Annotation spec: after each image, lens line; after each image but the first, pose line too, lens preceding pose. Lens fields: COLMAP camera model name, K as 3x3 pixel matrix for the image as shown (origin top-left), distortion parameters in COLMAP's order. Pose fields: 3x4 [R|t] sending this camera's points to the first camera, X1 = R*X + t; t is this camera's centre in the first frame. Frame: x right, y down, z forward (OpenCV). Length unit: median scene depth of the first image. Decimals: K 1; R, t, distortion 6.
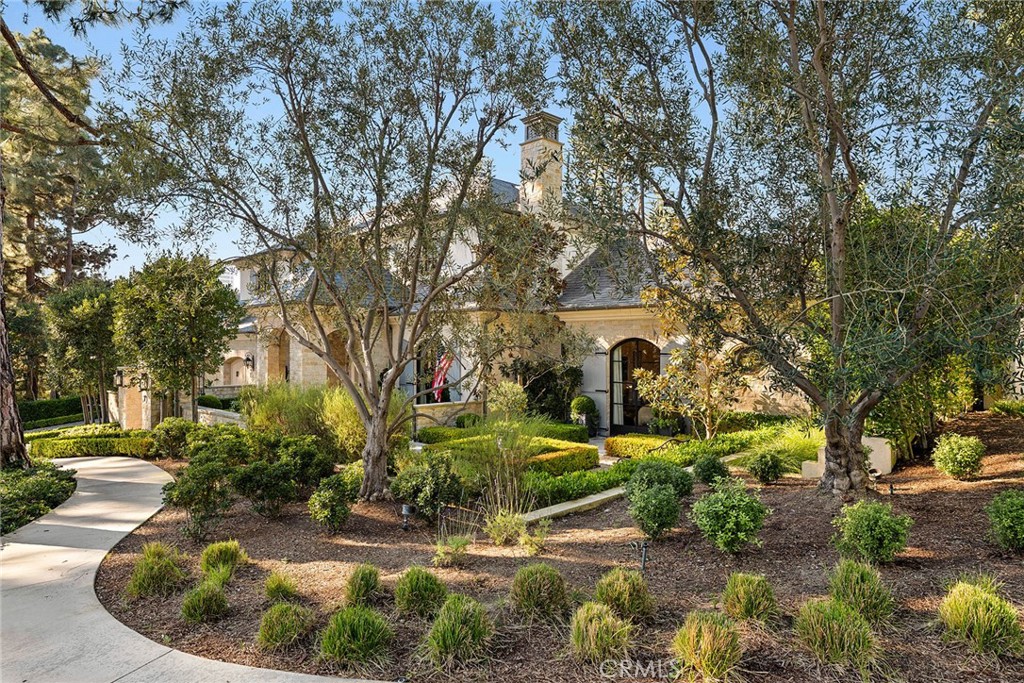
lens RADIAL K [[593.7, 0, 512.8], [0, 593.7, 344.9], [0, 0, 1]] dist [-0.000123, -0.000305]
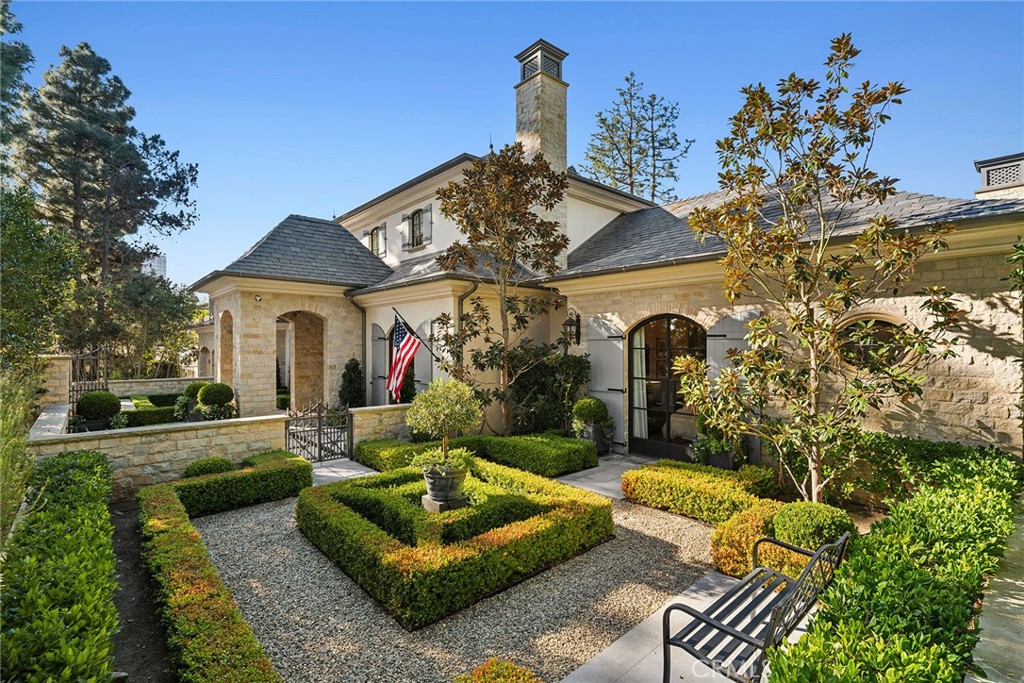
lens RADIAL K [[464.0, 0, 510.7], [0, 464.0, 336.4], [0, 0, 1]] dist [-0.000372, 0.000094]
pose [[0.997290, -0.000702, -0.073573, 0.064154], [-0.000487, 0.999870, -0.016140, 0.022333], [0.073574, 0.016132, 0.997159, 0.436868]]
